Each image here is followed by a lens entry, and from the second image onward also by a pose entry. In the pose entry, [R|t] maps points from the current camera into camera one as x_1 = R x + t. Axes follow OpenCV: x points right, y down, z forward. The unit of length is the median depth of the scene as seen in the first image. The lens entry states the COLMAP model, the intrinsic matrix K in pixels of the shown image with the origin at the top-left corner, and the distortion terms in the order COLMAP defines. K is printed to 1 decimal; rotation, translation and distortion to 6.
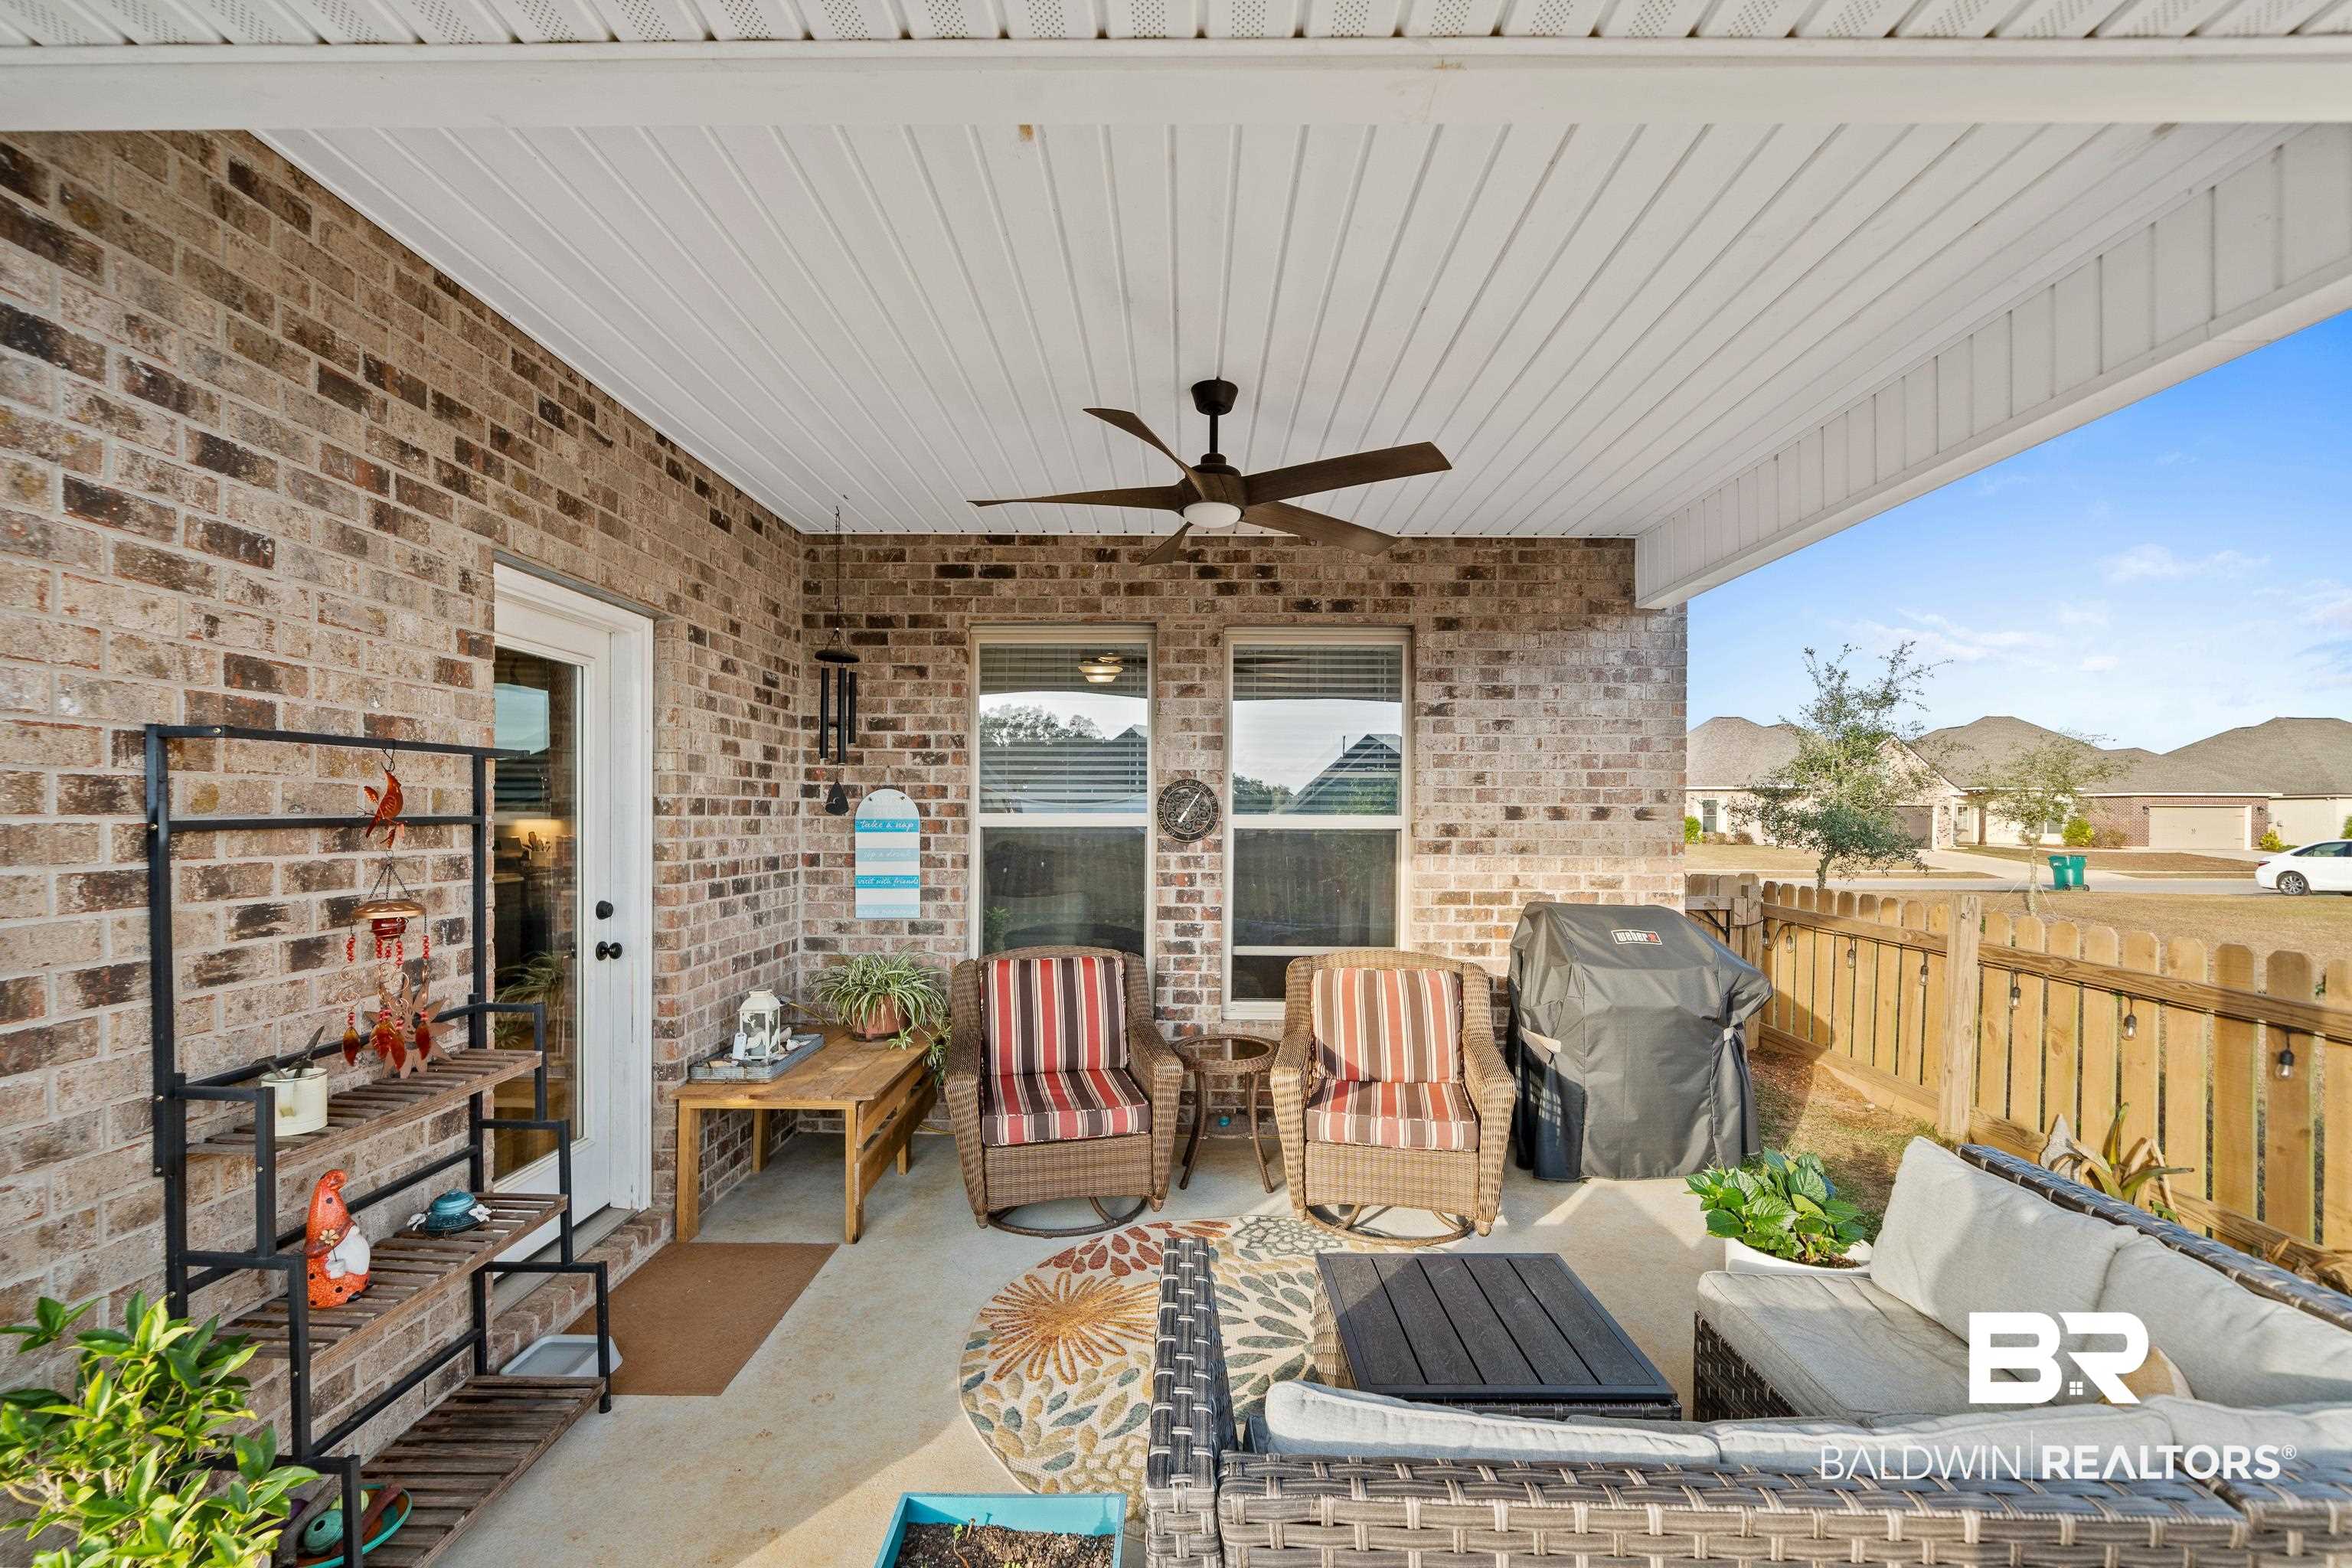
lens RADIAL K [[1010.6, 0, 1169.2], [0, 1010.6, 820.5], [0, 0, 1]] dist [-0.003252, 0.000000]
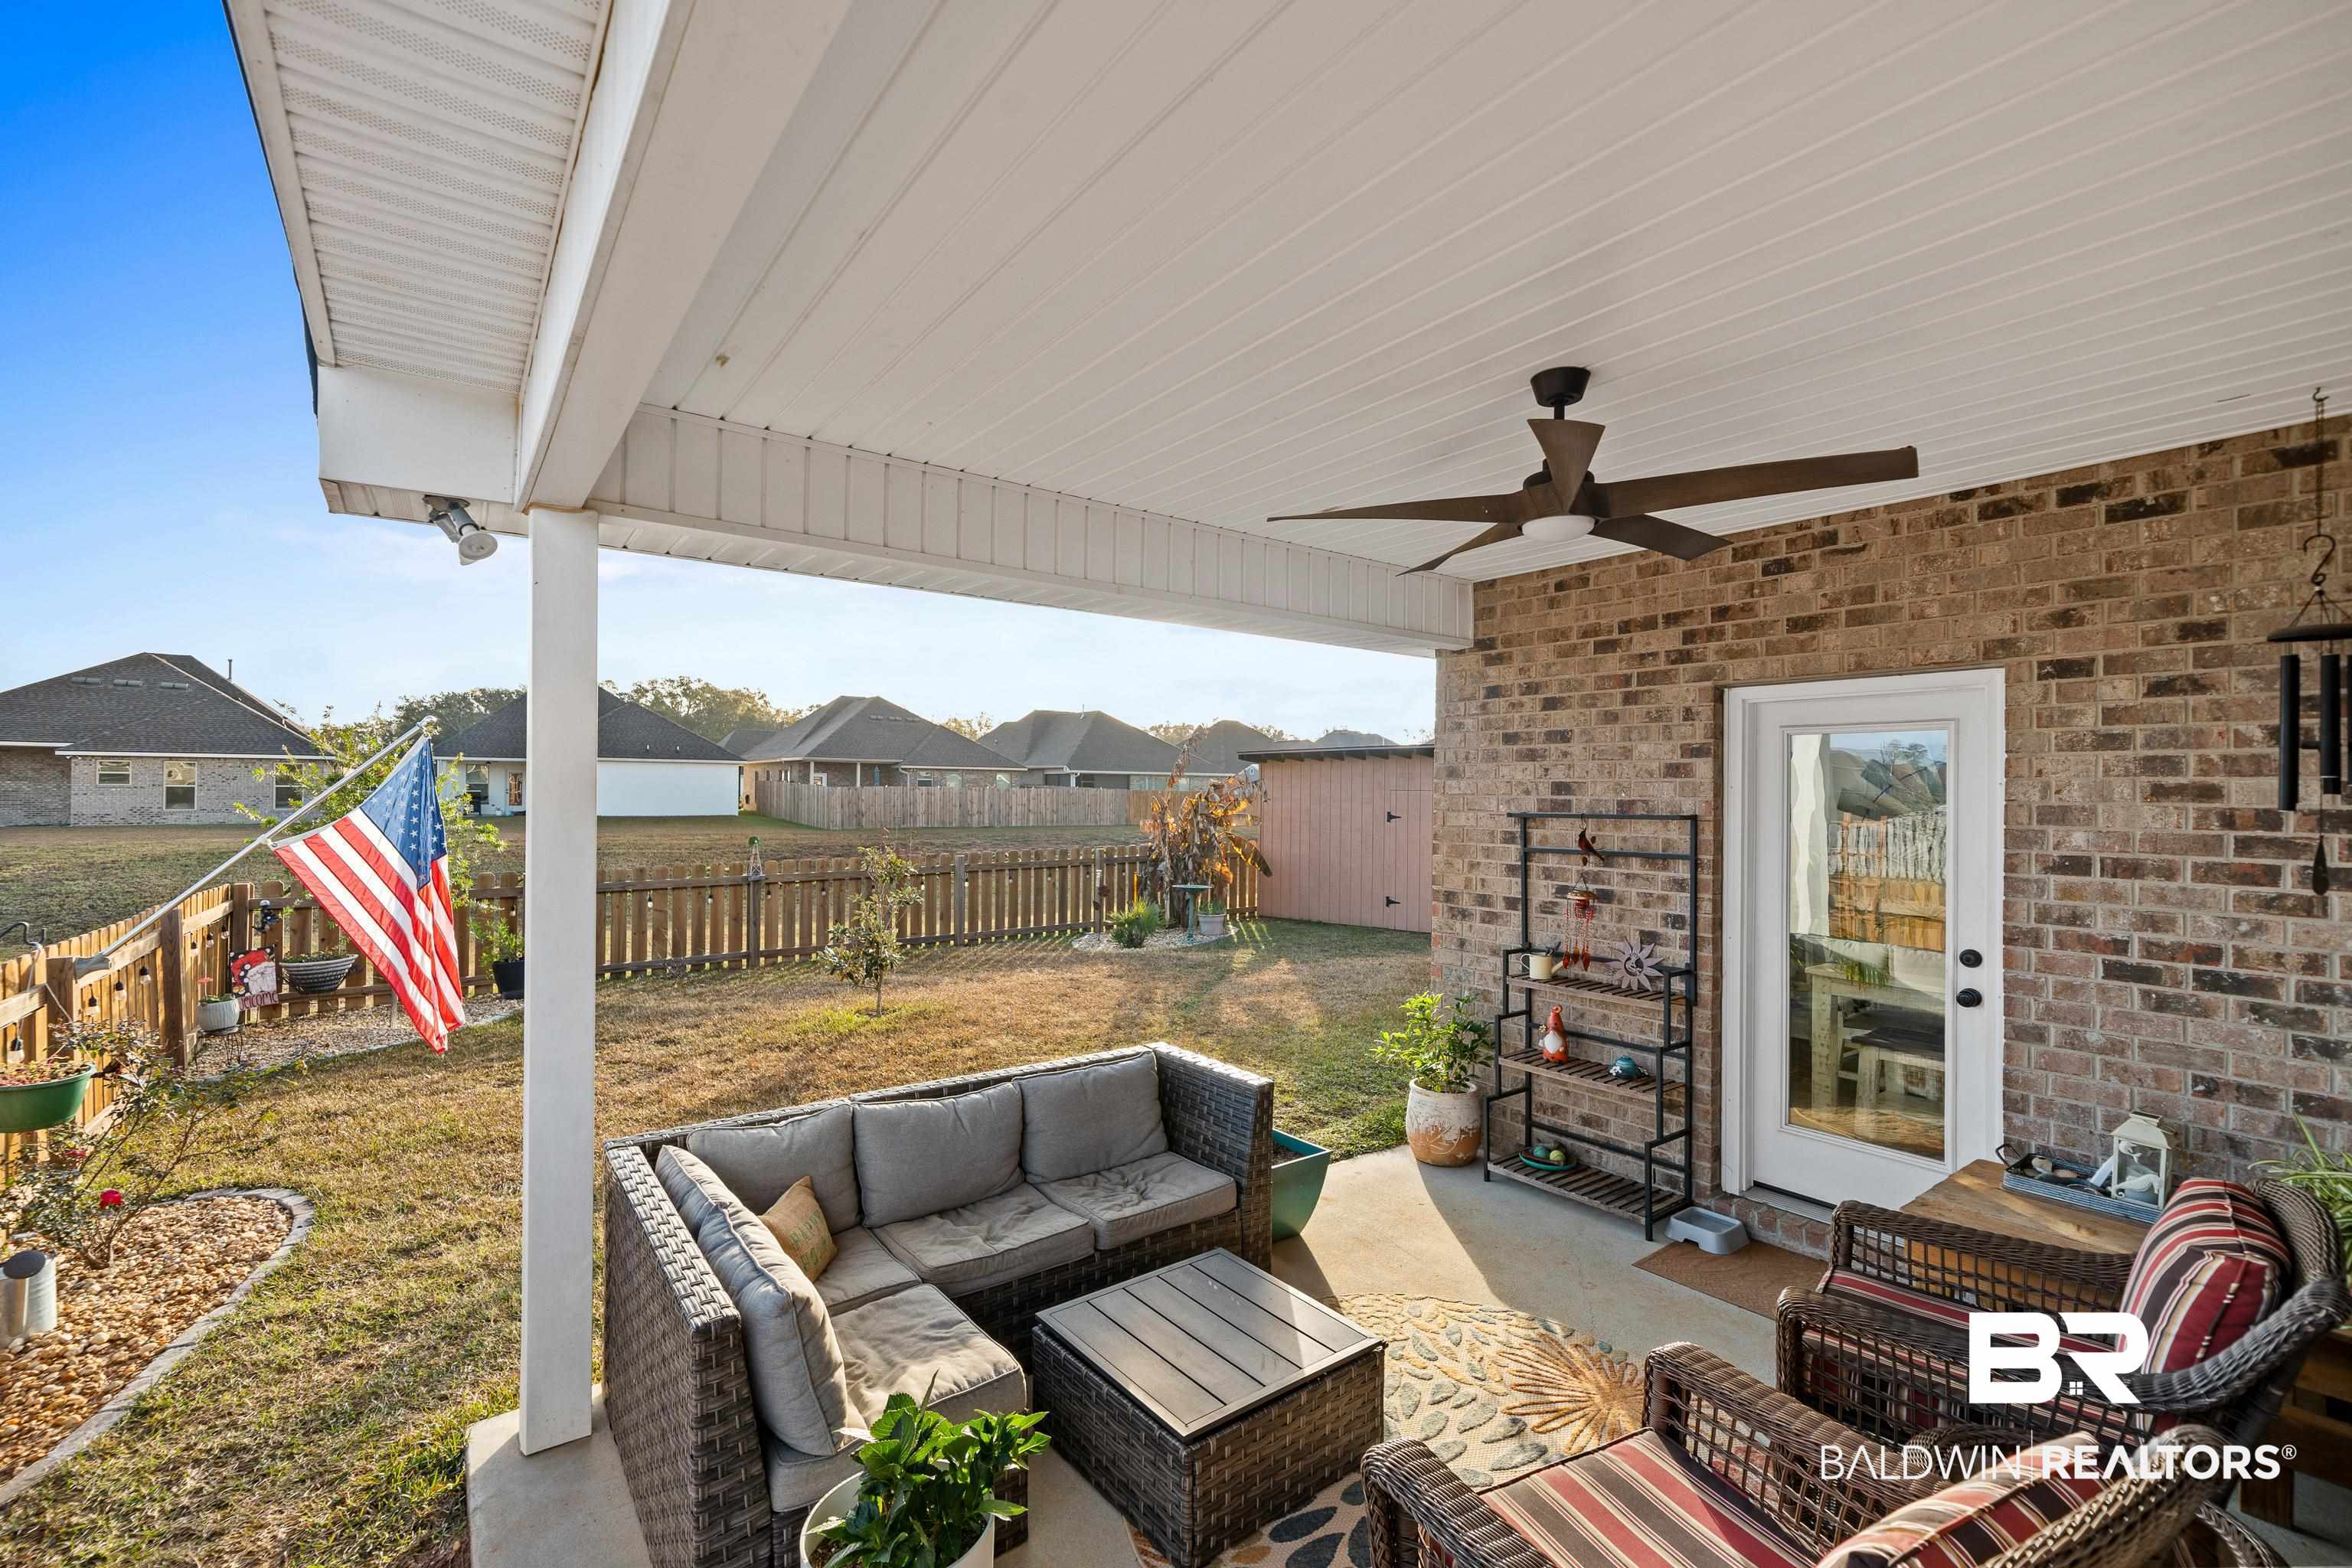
lens RADIAL K [[986.4, 0, 1175.7], [0, 986.4, 798.0], [0, 0, 1]] dist [-0.000046, 0.000385]
pose [[-0.789574, -0.009933, -0.613575, 0.947193], [-0.017100, 0.999837, 0.005818, -0.090998], [0.613418, 0.015086, -0.789615, 1.724317]]
